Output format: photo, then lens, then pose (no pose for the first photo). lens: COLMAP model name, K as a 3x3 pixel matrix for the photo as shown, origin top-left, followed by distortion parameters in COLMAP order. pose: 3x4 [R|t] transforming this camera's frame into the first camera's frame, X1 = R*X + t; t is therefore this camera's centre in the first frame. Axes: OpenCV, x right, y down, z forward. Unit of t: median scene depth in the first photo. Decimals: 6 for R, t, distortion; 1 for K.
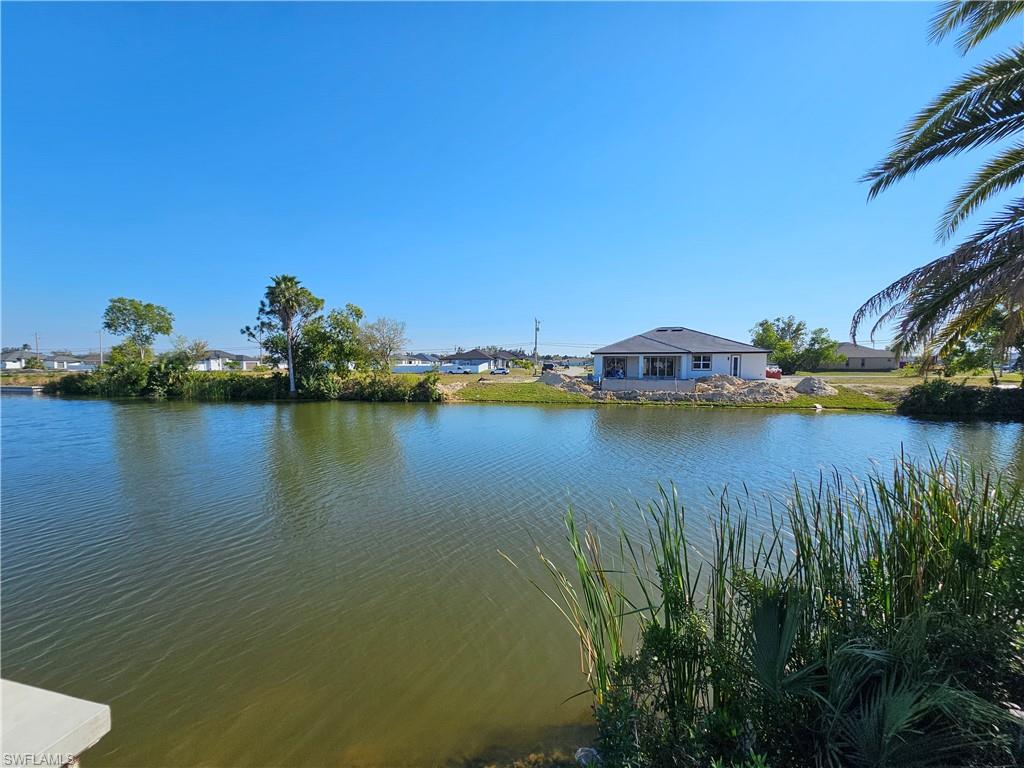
lens RADIAL K [[423.6, 0, 514.1], [0, 423.6, 383.2], [0, 0, 1]] dist [-0.000269, -0.000148]
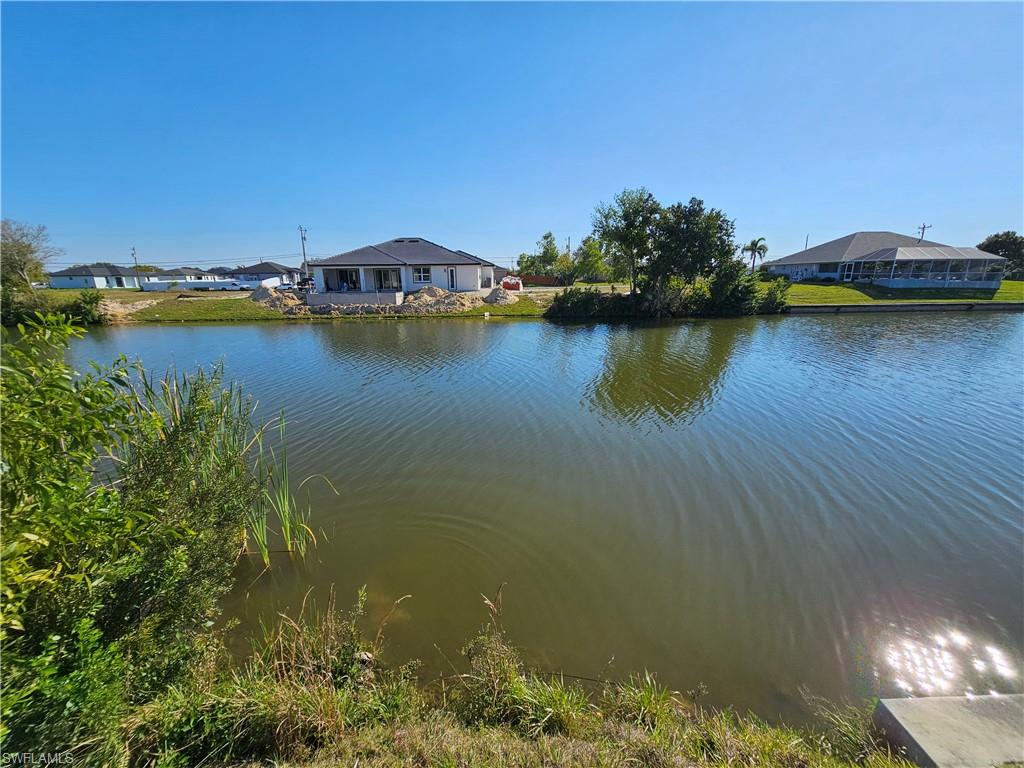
lens RADIAL K [[423.6, 0, 508.8], [0, 423.6, 393.4], [0, 0, 1]] dist [-0.000269, -0.000148]
pose [[0.961123, -0.080982, 0.263980, 0.348844], [0.021565, 0.975120, 0.220626, 0.009512], [-0.275279, -0.206356, 0.938956, -0.071861]]
